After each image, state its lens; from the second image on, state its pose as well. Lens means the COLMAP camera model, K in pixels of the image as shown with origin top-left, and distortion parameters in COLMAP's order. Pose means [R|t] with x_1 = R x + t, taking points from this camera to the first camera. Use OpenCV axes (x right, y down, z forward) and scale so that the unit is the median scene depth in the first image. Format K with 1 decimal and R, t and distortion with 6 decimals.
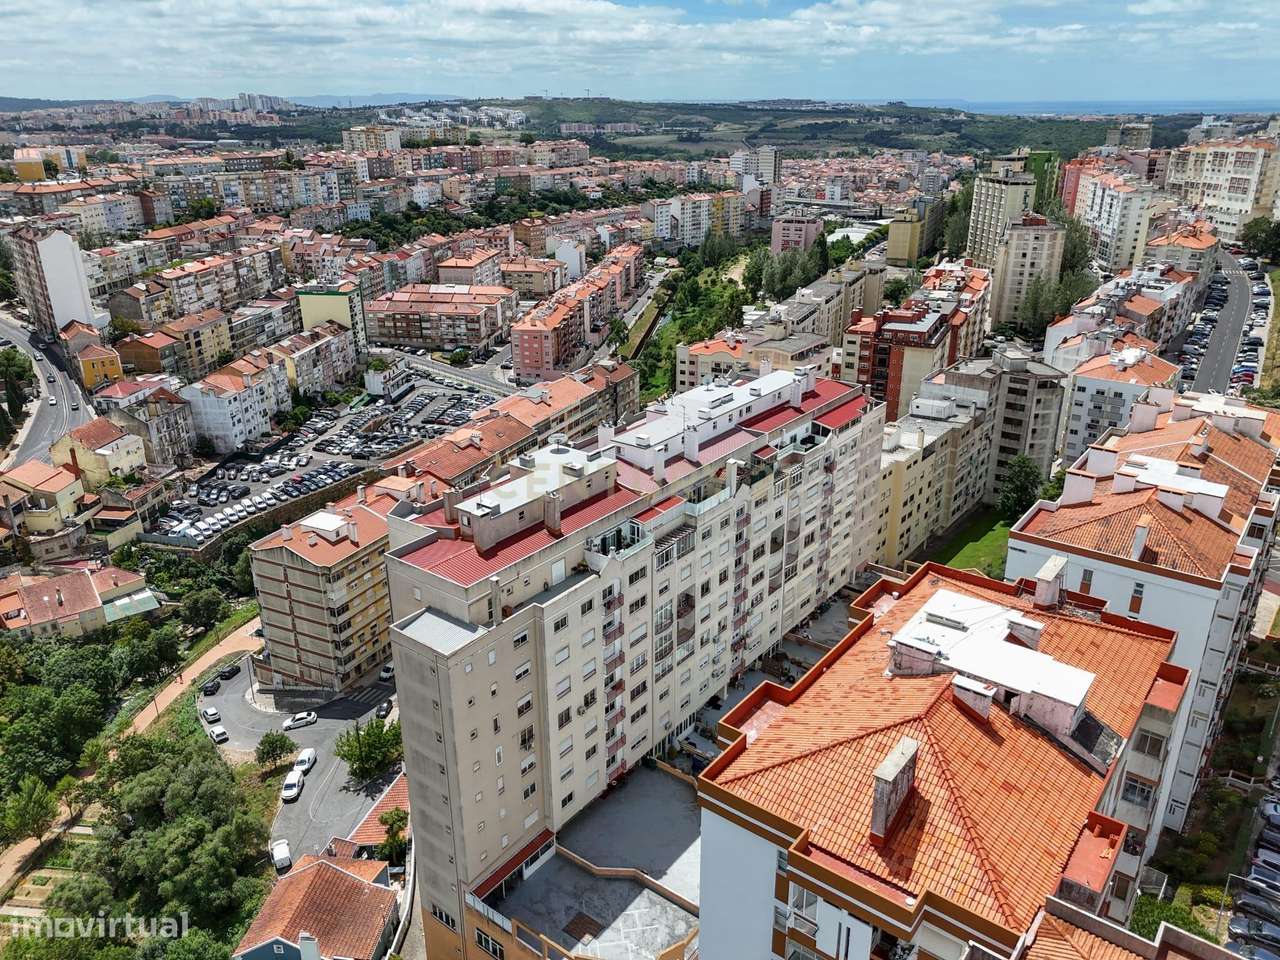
lens RADIAL K [[943.6, 0, 644.5], [0, 943.6, 479.3], [0, 0, 1]] dist [0.066593, -0.057280]
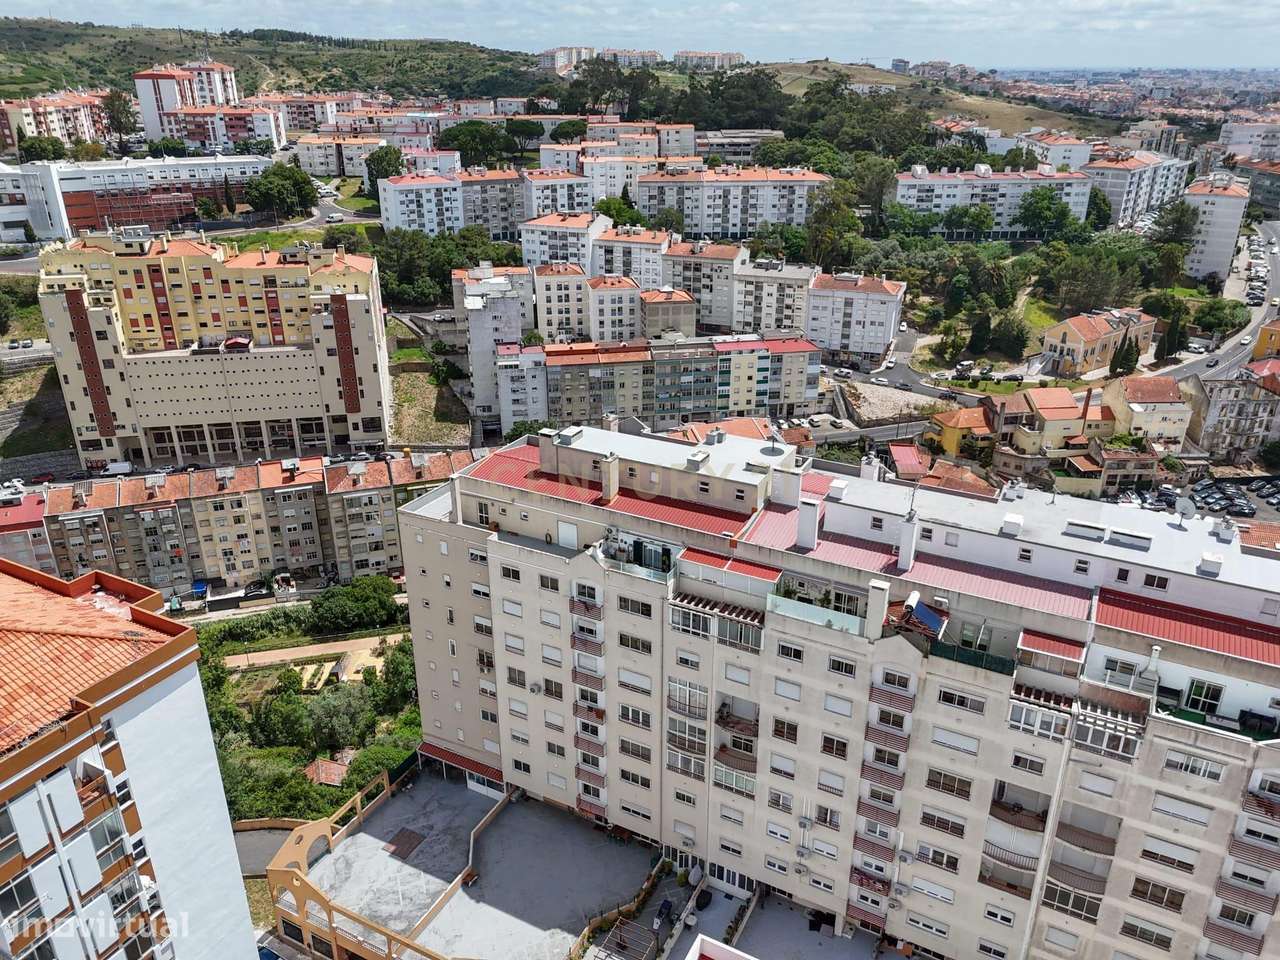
lens RADIAL K [[943.6, 0, 641.0], [0, 943.6, 479.3], [0, 0, 1]] dist [0.066593, -0.057280]
pose [[0.162440, 0.399825, -0.902083, 0.498550], [-0.367651, 0.872919, 0.320695, -0.182658], [0.915667, 0.279558, 0.288793, 0.585504]]
